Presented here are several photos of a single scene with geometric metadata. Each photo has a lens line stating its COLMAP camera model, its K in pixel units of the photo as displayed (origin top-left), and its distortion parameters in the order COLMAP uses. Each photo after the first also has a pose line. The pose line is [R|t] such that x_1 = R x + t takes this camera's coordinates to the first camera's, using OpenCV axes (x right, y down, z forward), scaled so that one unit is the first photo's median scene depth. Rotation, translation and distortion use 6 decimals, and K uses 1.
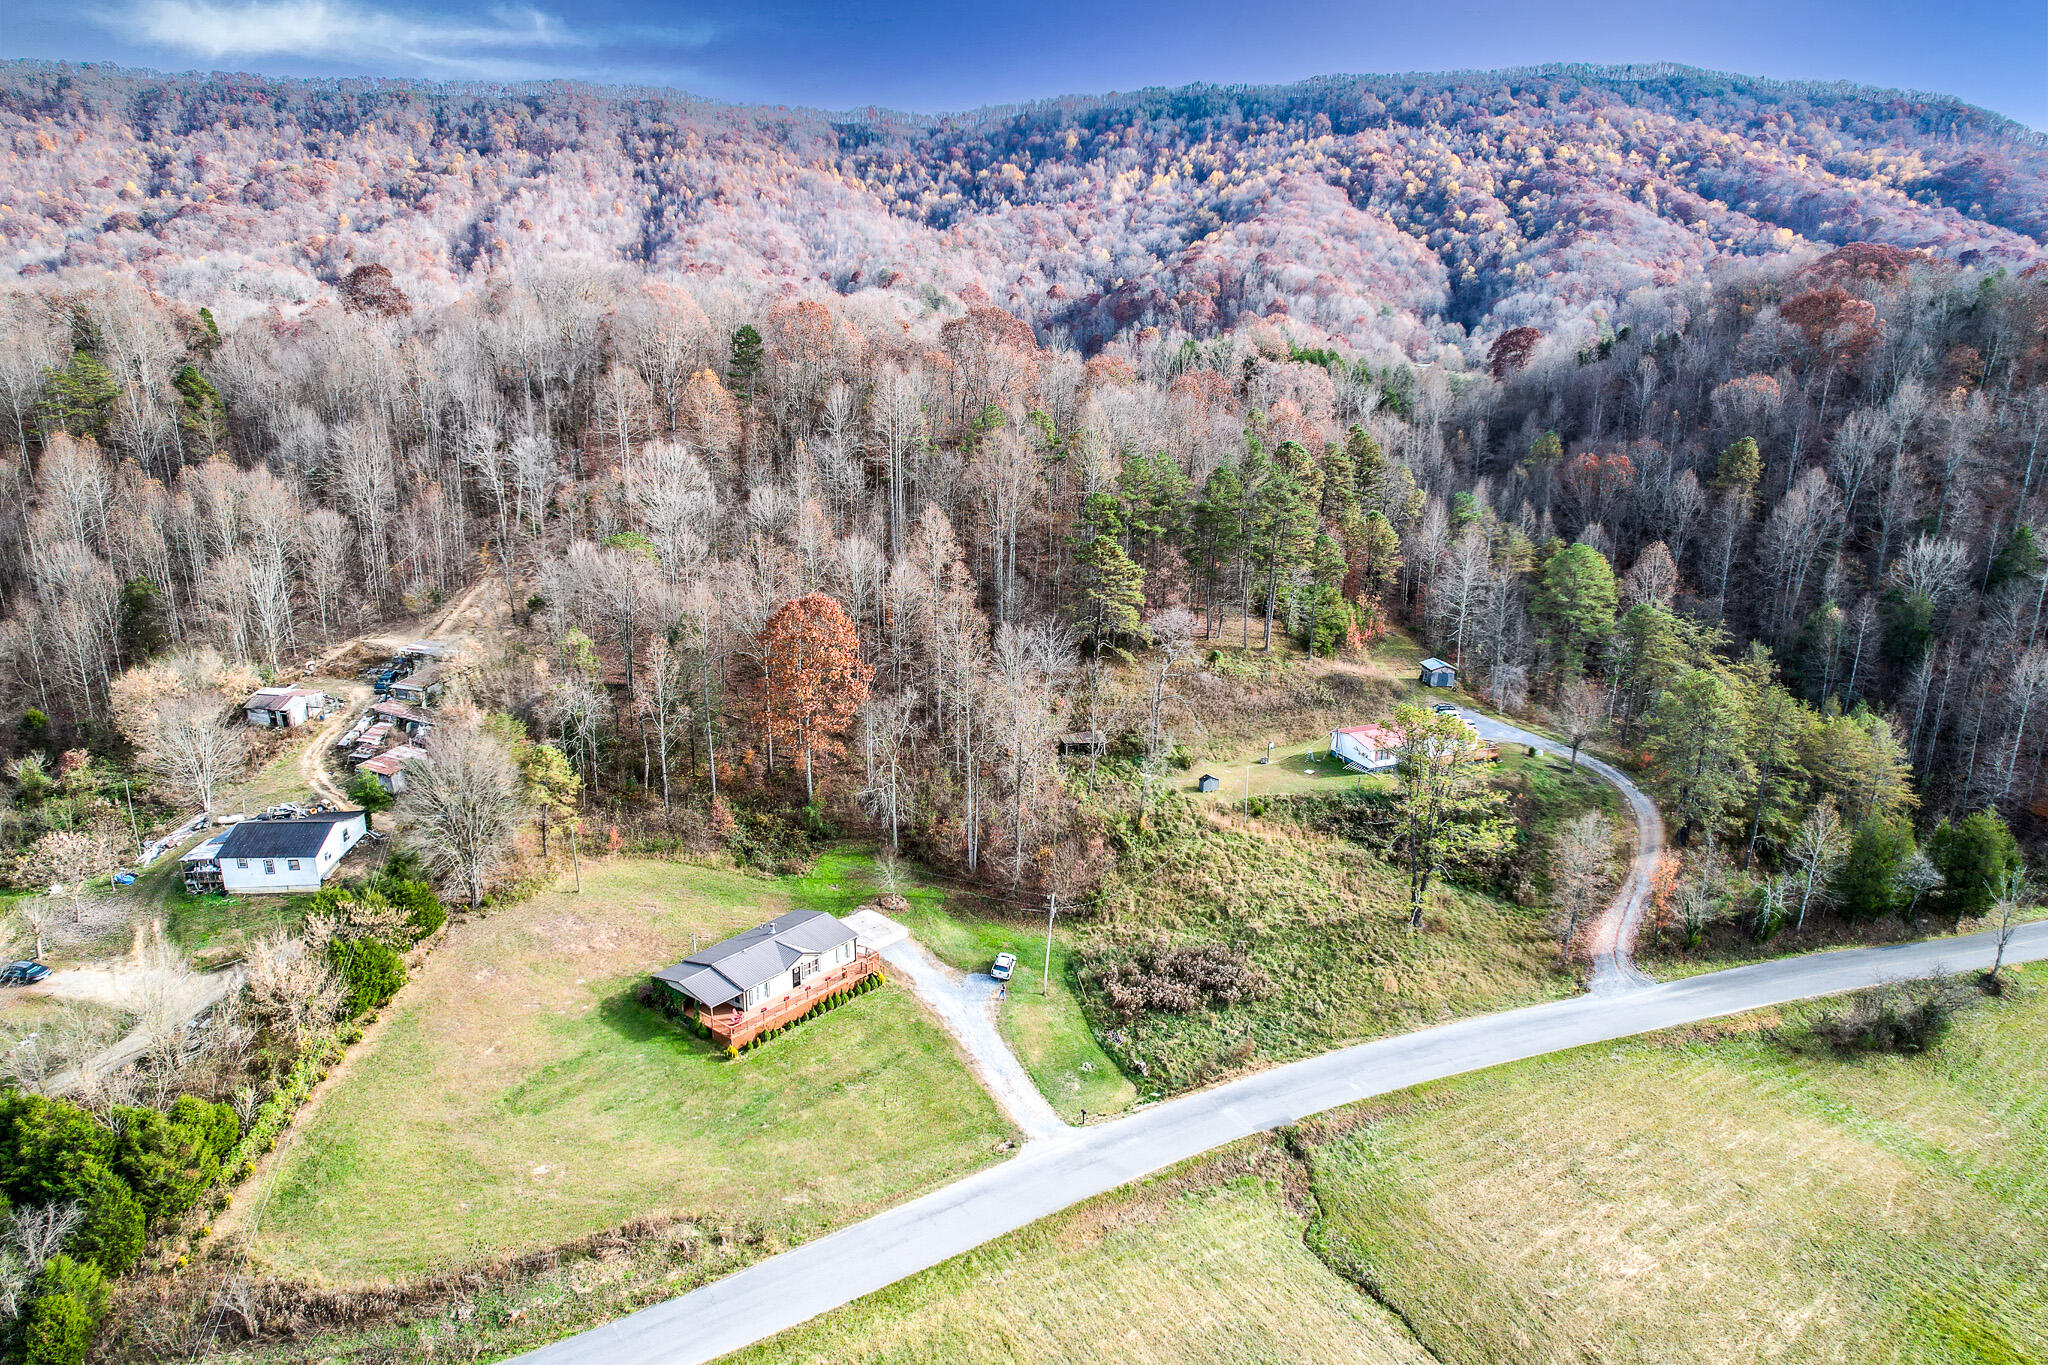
lens RADIAL K [[1311.3, 0, 1034.8], [0, 1311.3, 687.5], [0, 0, 1]] dist [-0.076516, 0.071135]
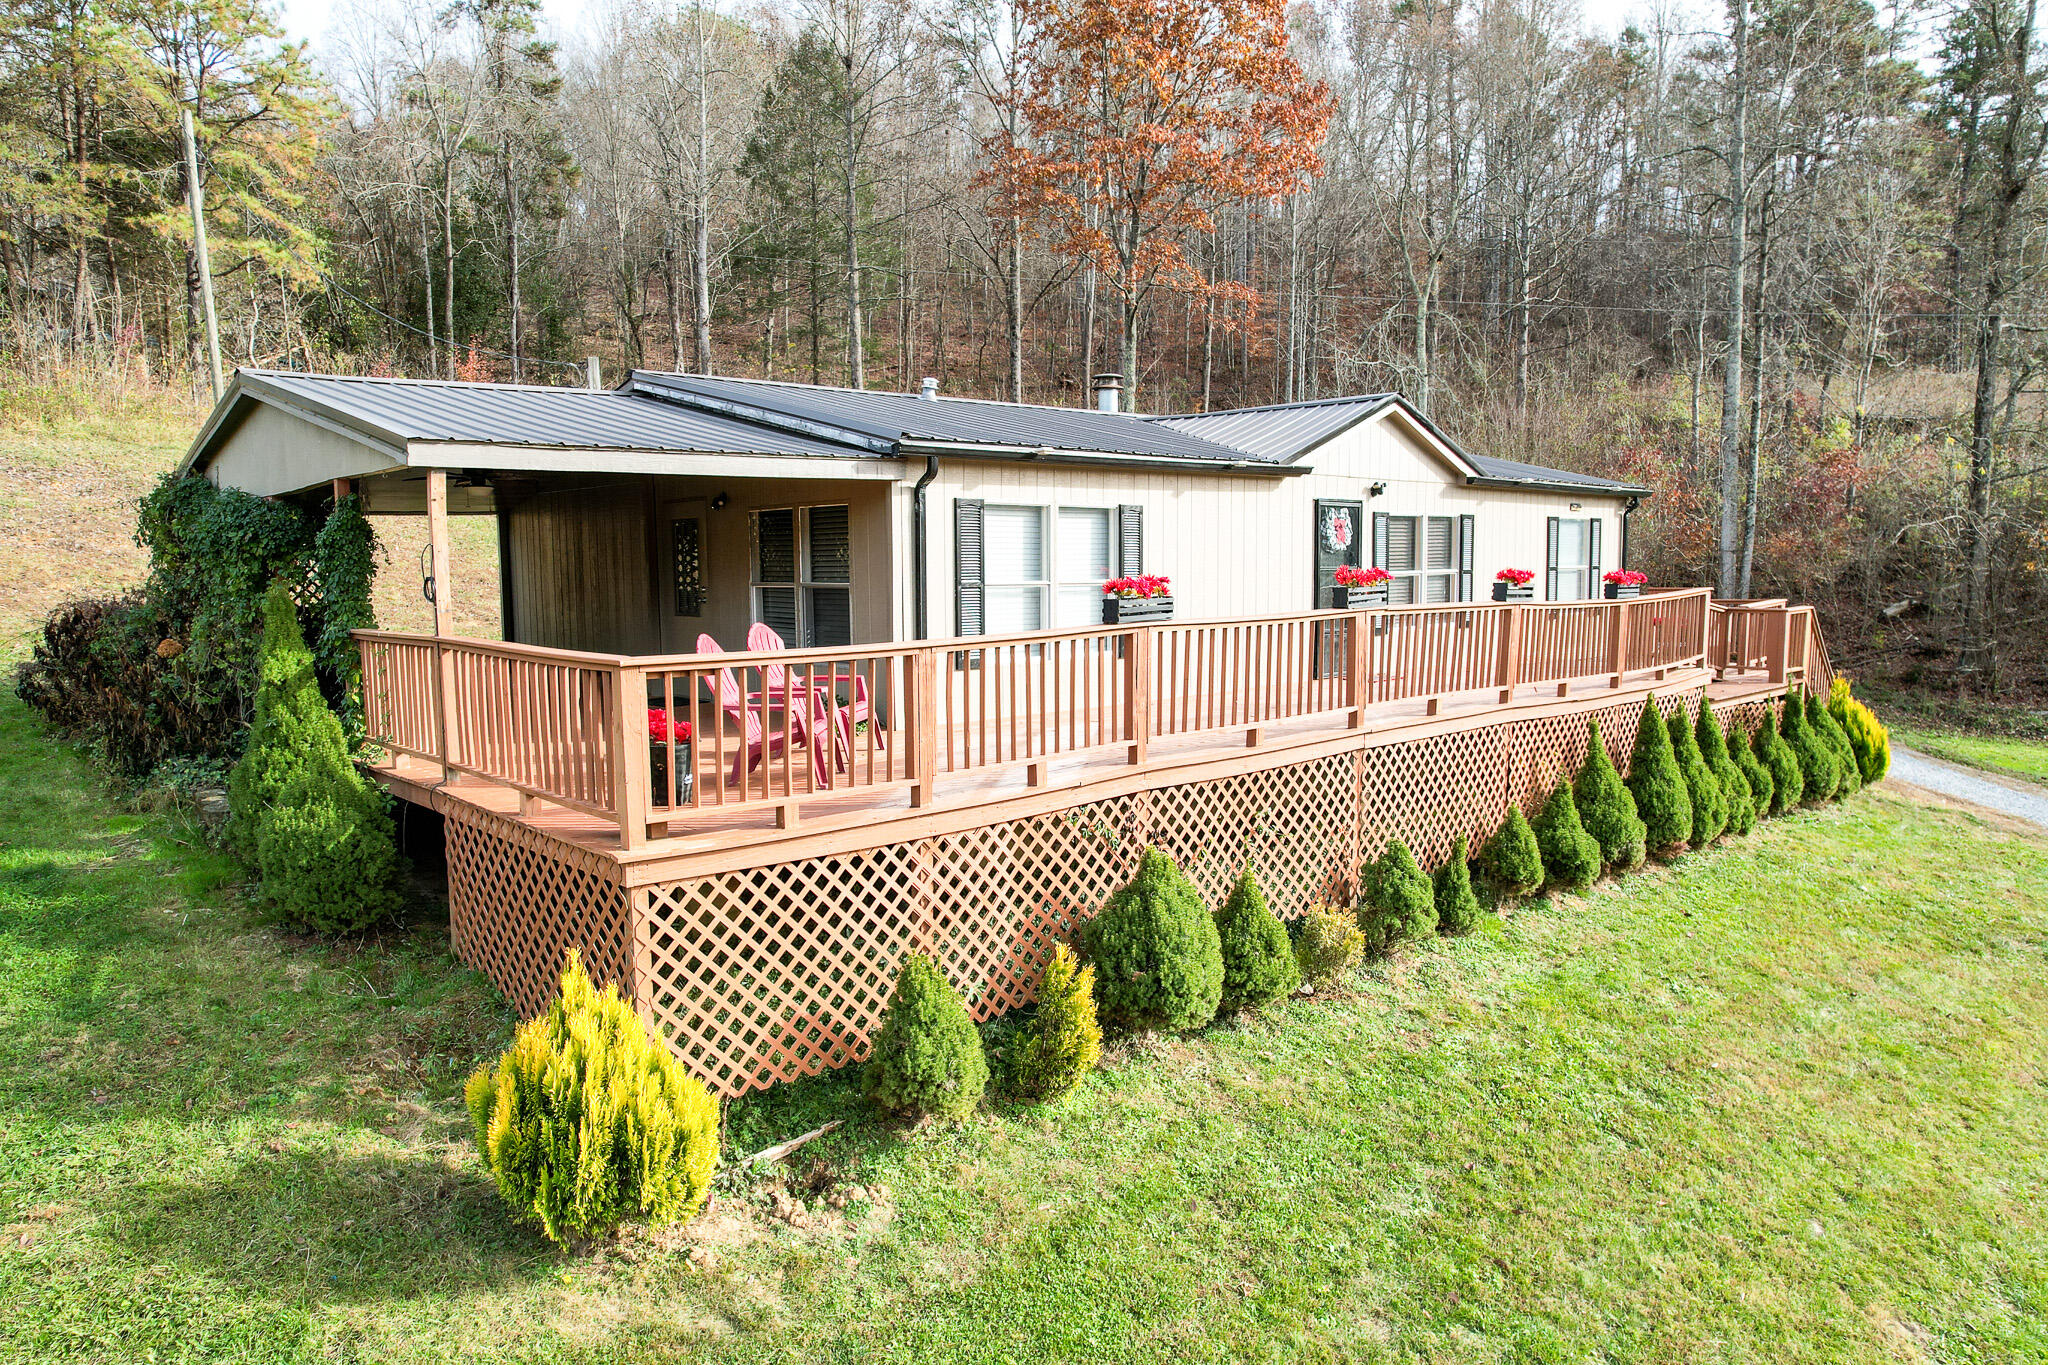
lens RADIAL K [[1311.3, 0, 1034.8], [0, 1311.3, 687.5], [0, 0, 1]] dist [-0.076516, 0.071135]
pose [[0.988835, -0.007621, -0.148818, -0.021795], [-0.018897, 0.984216, -0.175960, 0.028588], [0.147810, 0.176807, 0.973083, 0.099592]]
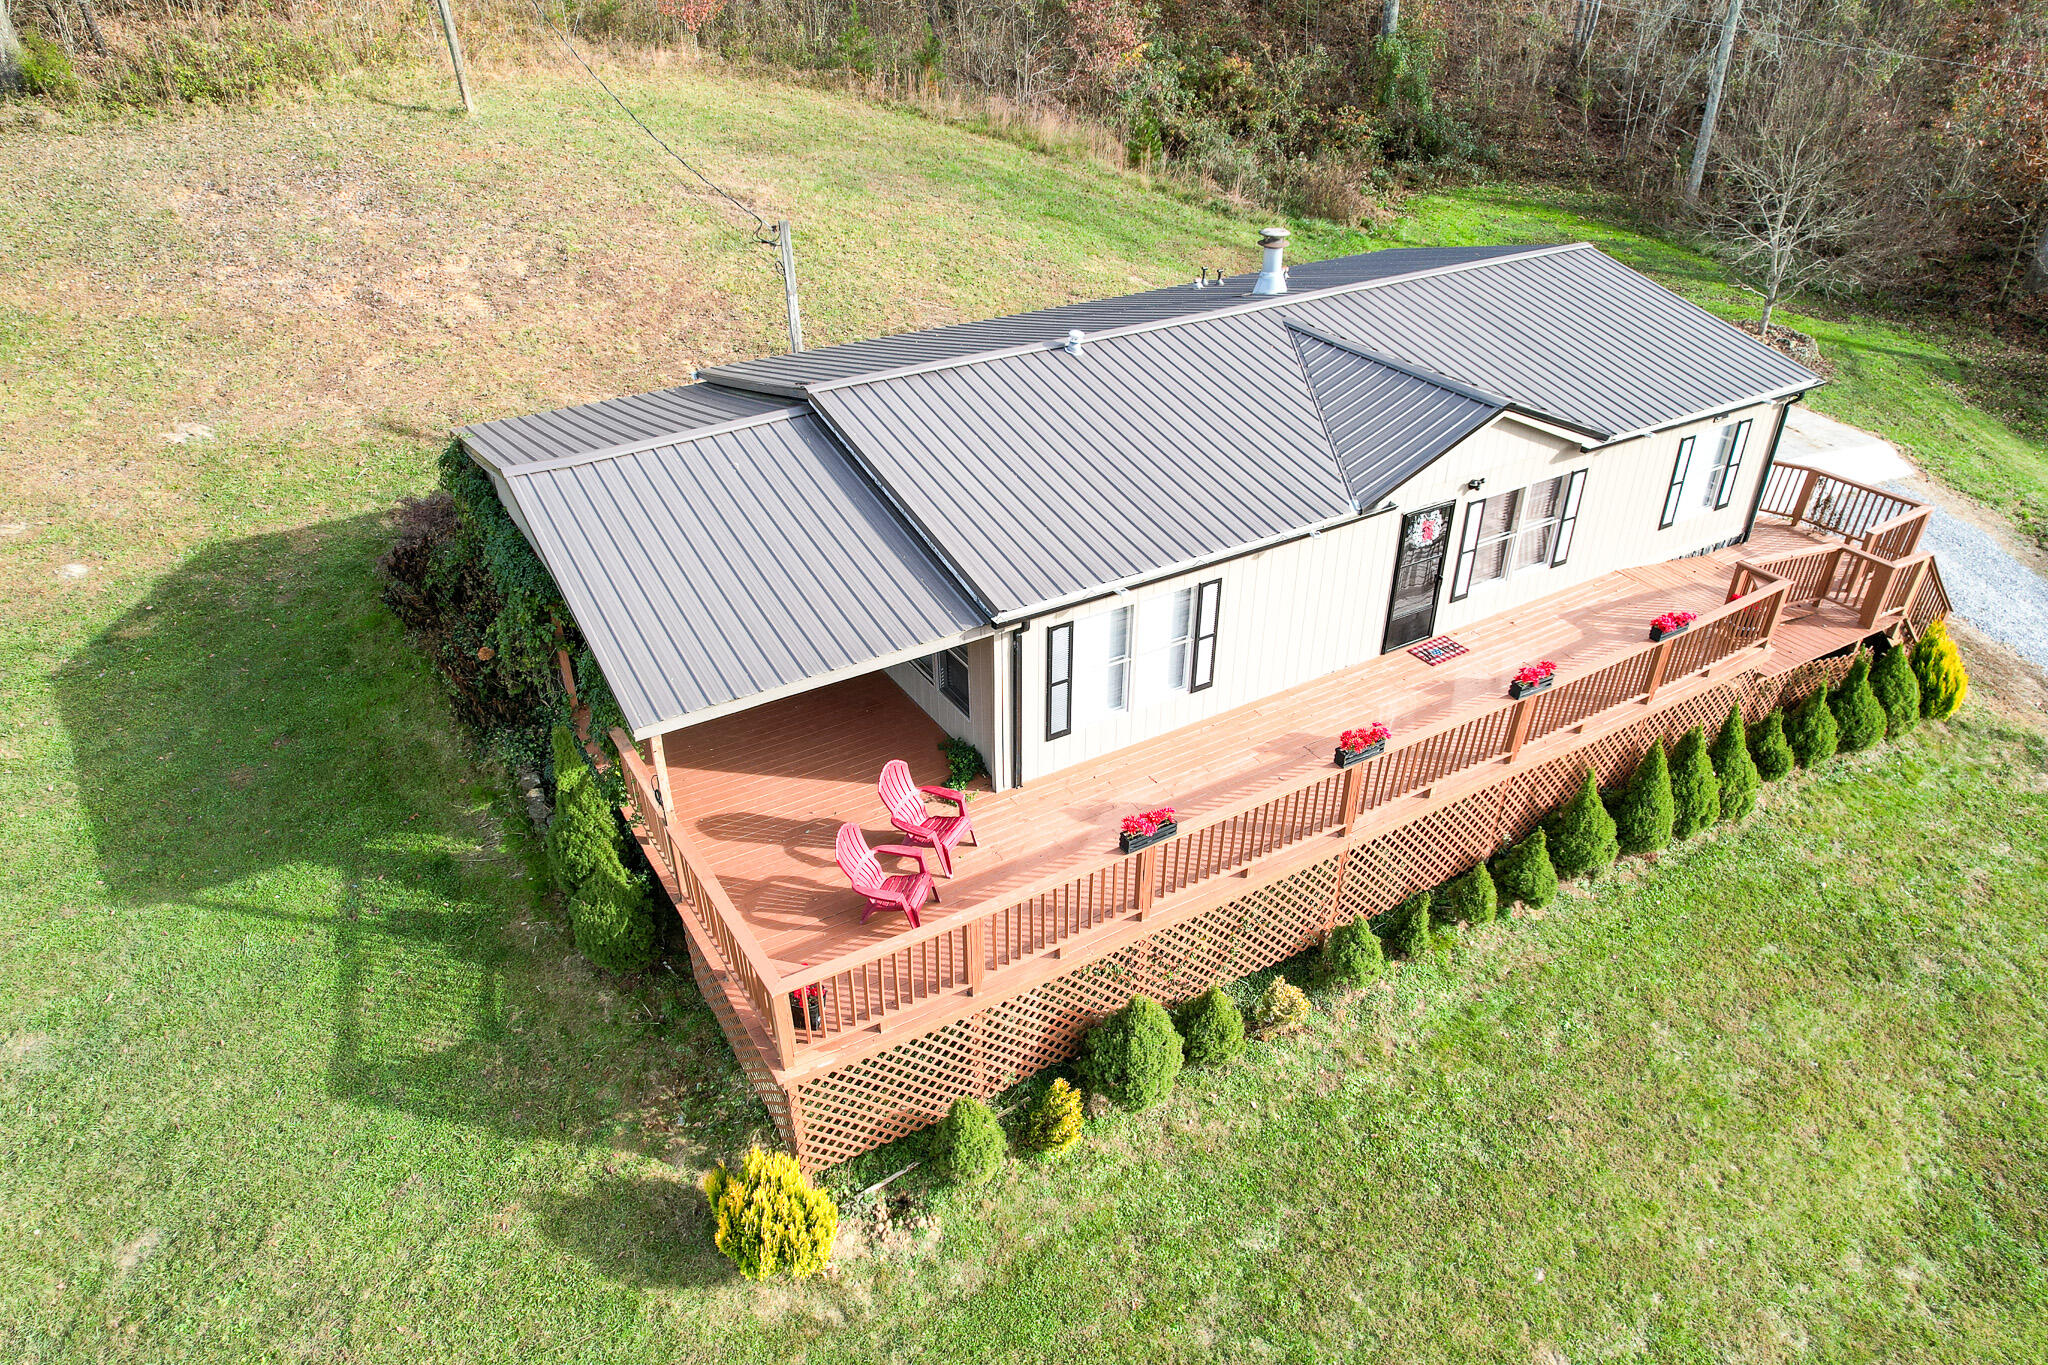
lens RADIAL K [[1311.3, 0, 1034.8], [0, 1311.3, 687.5], [0, 0, 1]] dist [-0.076516, 0.071135]
pose [[0.940912, 0.168858, -0.293550, -0.020231], [-0.081624, 0.954345, 0.287337, 0.022391], [0.328667, -0.246398, 0.911738, 0.097403]]
